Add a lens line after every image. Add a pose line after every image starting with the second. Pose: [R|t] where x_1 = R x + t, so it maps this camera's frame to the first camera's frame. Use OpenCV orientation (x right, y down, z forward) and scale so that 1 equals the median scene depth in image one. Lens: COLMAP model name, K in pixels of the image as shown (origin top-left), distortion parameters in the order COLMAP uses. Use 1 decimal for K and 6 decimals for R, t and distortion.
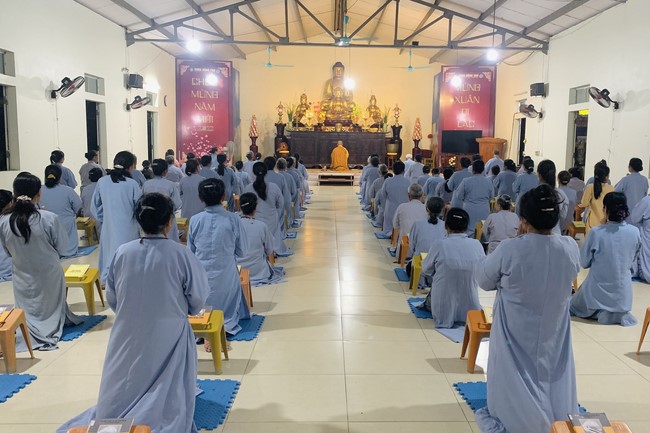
lens RADIAL K [[610.7, 0, 360.3], [0, 610.7, 219.3], [0, 0, 1]] dist [0.119435, -0.285500]
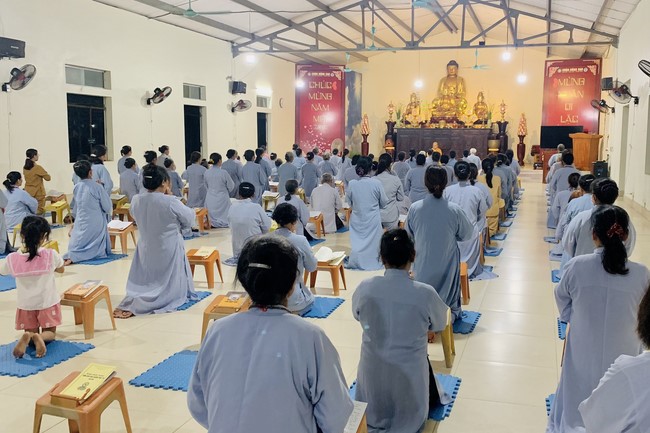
lens RADIAL K [[646.4, 0, 381.6], [0, 646.4, 203.5], [0, 0, 1]] dist [0.181485, -0.562786]
pose [[0.956832, 0.024271, -0.289627, 0.213716], [-0.031831, 0.999264, -0.021419, 0.011297], [0.288893, 0.029713, 0.956900, -0.080194]]
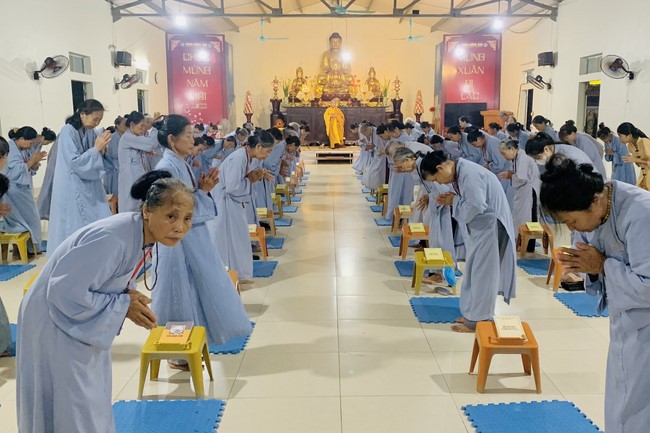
lens RADIAL K [[620.8, 0, 348.7], [0, 620.8, 225.4], [0, 0, 1]] dist [0.102546, -0.232248]
pose [[0.999673, -0.014410, -0.021126, 0.001816], [0.015480, 0.998560, 0.051358, -0.008263], [0.020356, -0.051668, 0.998457, 0.018444]]
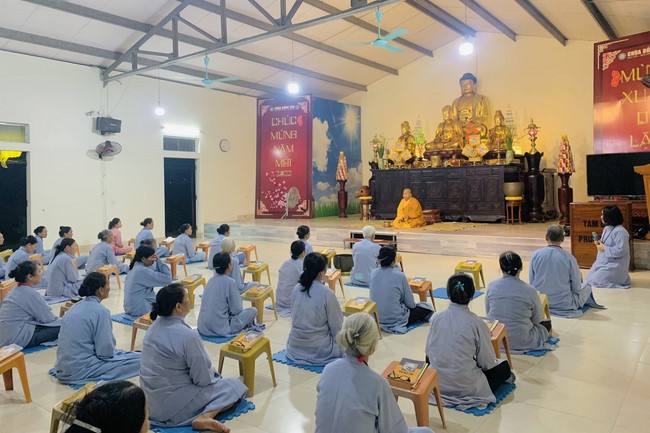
lens RADIAL K [[503.1, 0, 303.2], [0, 503.1, 189.7], [0, 0, 1]] dist [0.043803, -0.099020]
pose [[0.748570, -0.028057, -0.662462, 0.263245], [-0.049066, 0.994021, -0.097542, -0.063519], [0.661238, 0.105521, 0.742717, 0.551340]]
